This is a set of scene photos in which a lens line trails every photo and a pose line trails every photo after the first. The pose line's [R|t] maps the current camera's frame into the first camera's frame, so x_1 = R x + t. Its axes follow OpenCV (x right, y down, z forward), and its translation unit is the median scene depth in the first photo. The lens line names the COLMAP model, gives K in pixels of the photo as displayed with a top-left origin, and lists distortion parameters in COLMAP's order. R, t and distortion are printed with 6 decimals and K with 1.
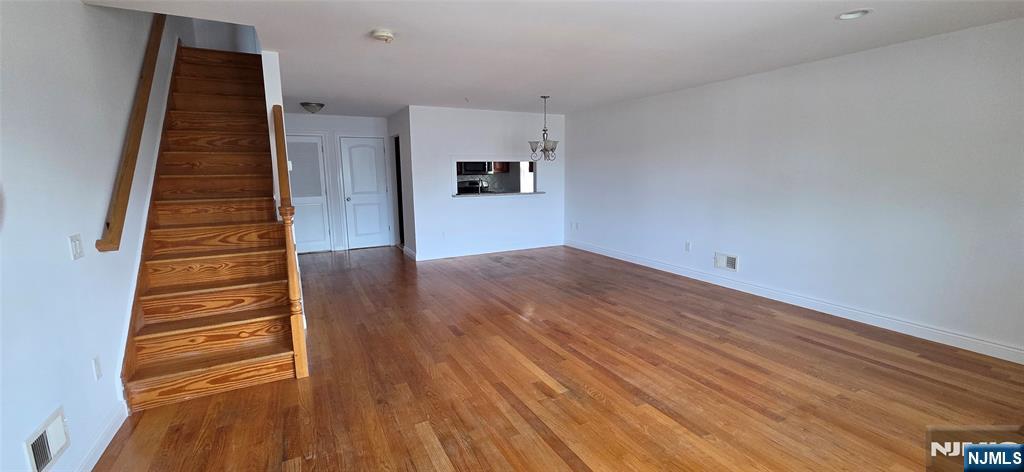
lens RADIAL K [[418.7, 0, 512.3], [0, 418.7, 237.0], [0, 0, 1]] dist [-0.007192, -0.000197]
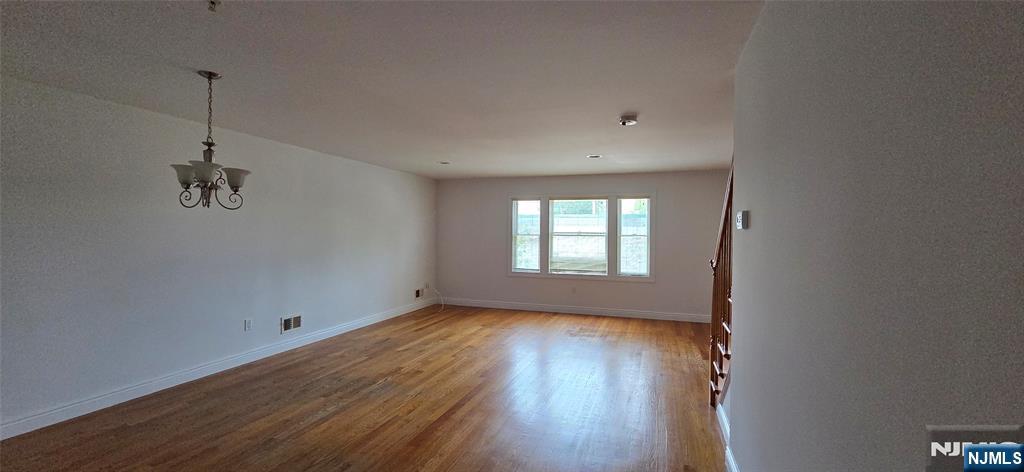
lens RADIAL K [[418.7, 0, 520.5], [0, 418.7, 238.0], [0, 0, 1]] dist [-0.007192, -0.000197]
pose [[-0.672991, -0.005175, 0.739633, -0.595618], [0.124453, 0.984926, 0.120131, -0.195442], [-0.729105, 0.172896, -0.662203, 1.279268]]
